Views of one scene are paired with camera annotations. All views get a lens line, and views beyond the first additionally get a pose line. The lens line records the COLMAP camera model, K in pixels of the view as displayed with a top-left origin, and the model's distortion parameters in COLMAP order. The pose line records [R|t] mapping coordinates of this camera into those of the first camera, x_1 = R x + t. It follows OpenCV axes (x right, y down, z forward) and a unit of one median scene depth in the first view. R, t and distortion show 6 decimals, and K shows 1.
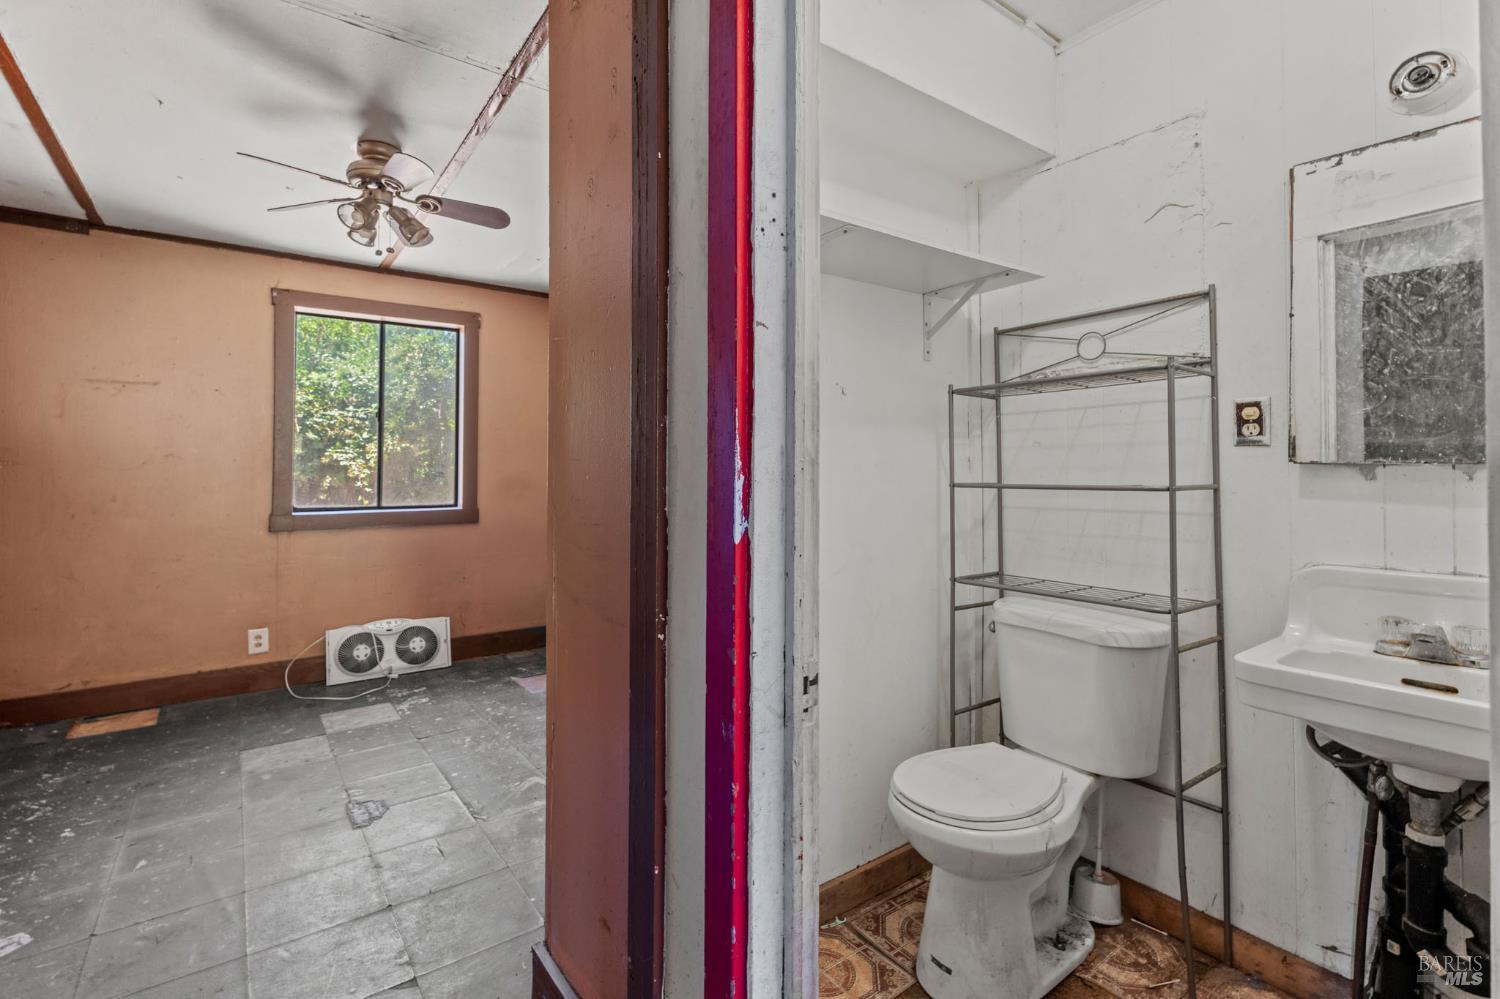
lens RADIAL K [[685.1, 0, 788.1], [0, 685.1, 463.3], [0, 0, 1]] dist [-0.005377, -0.005096]
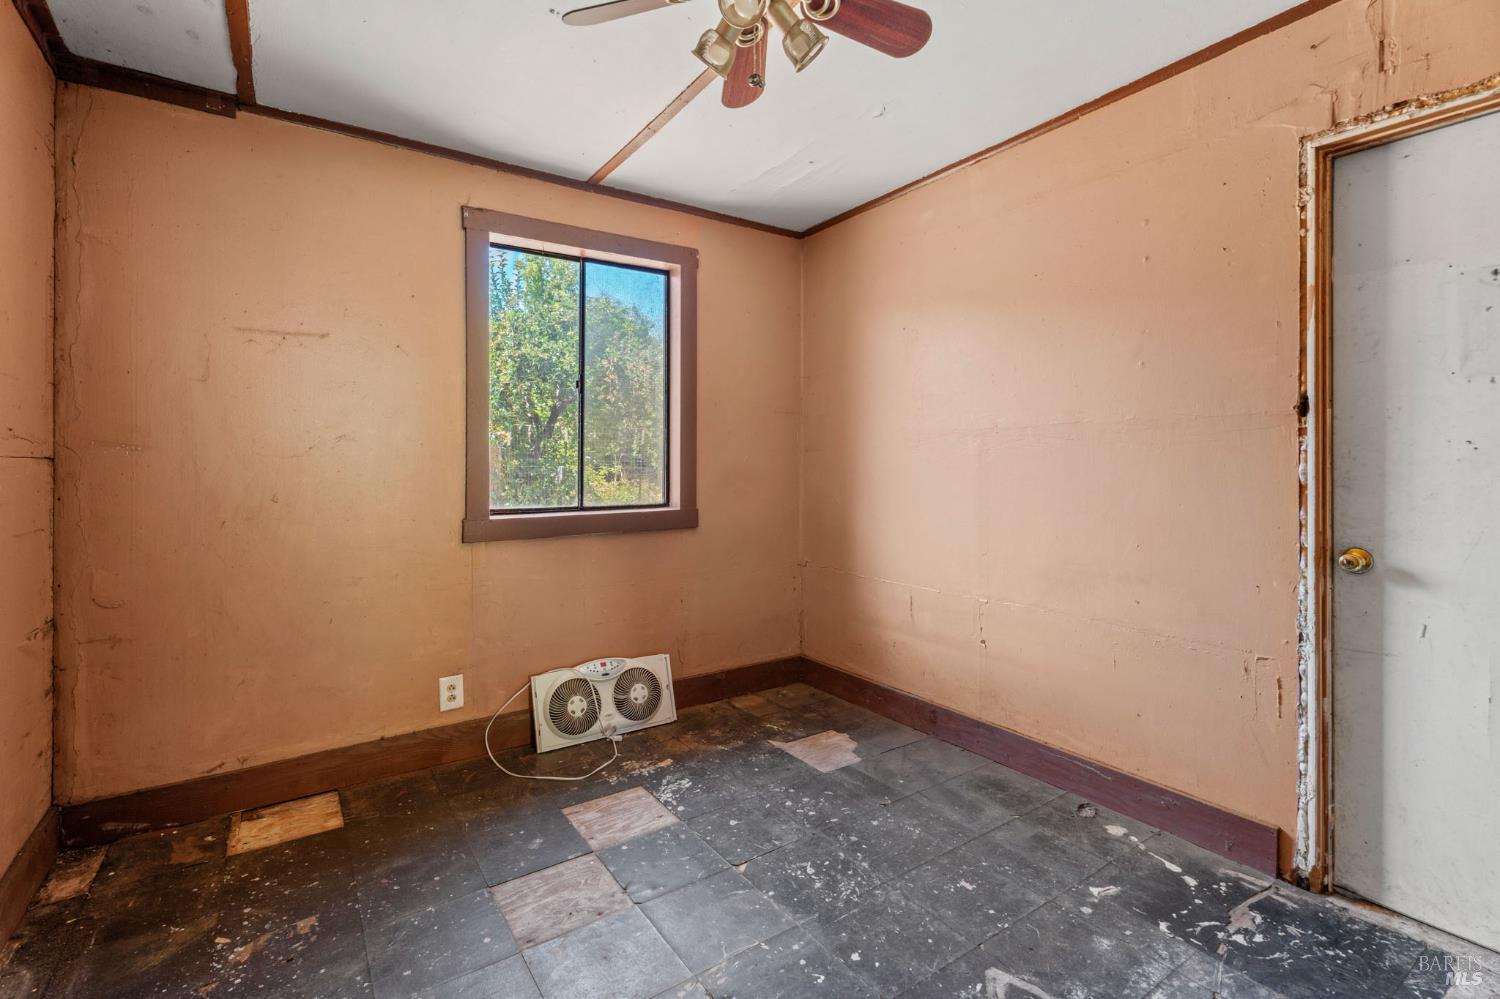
lens RADIAL K [[685.1, 0, 743.9], [0, 685.1, 467.4], [0, 0, 1]] dist [-0.005377, -0.005096]
pose [[0.996969, -0.001653, -0.077777, -0.402766], [0.003101, 0.999824, 0.018503, 0.007461], [0.077732, -0.018688, 0.996799, 0.295587]]
